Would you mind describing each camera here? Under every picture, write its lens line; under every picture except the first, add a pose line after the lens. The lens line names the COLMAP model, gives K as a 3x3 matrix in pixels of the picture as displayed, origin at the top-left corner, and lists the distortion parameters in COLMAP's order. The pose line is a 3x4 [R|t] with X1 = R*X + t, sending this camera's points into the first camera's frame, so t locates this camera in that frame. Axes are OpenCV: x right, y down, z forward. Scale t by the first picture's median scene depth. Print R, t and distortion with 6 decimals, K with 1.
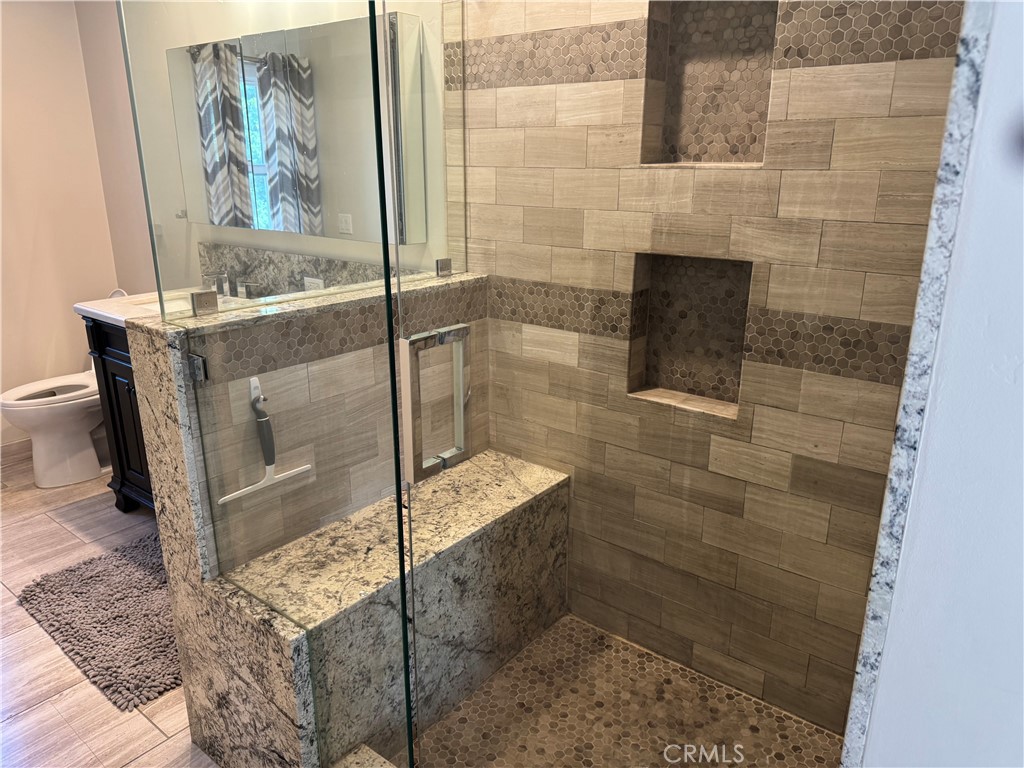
lens RADIAL K [[726.2, 0, 500.7], [0, 726.2, 377.4], [0, 0, 1]] dist [0.010856, -0.018037]
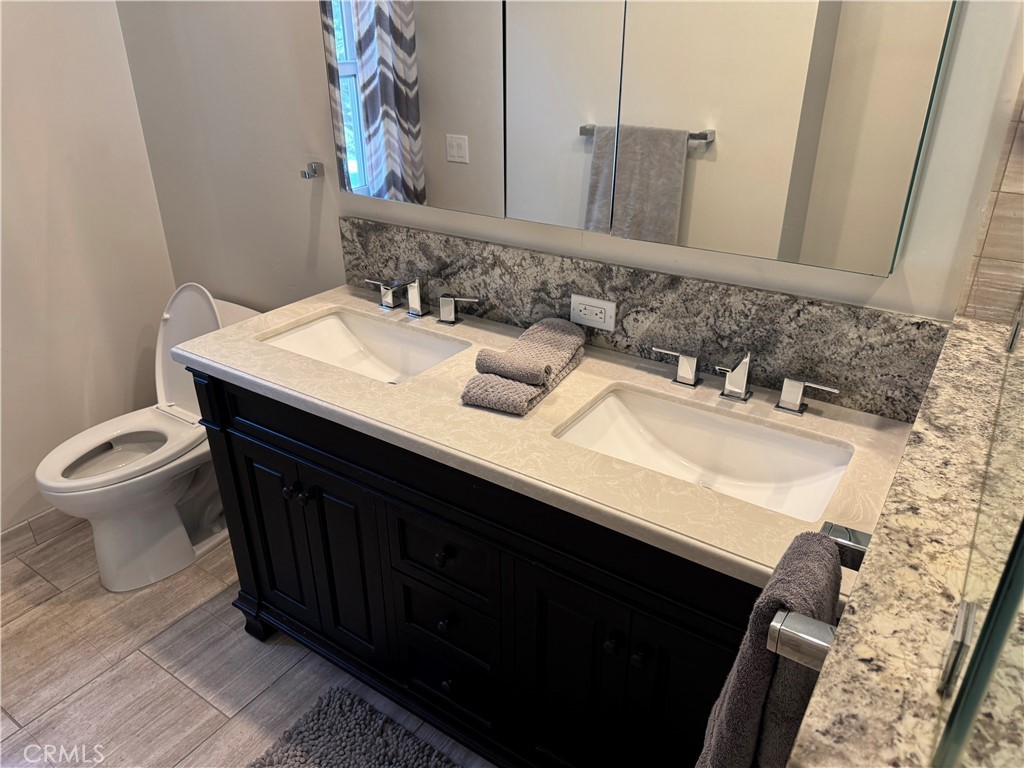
lens RADIAL K [[726.2, 0, 515.3], [0, 726.2, 385.6], [0, 0, 1]] dist [0.010856, -0.018037]
pose [[0.997088, -0.034657, 0.067926, -0.548898], [0.022868, 0.985655, 0.167219, -0.252509], [-0.072747, -0.165179, 0.983577, 0.625260]]
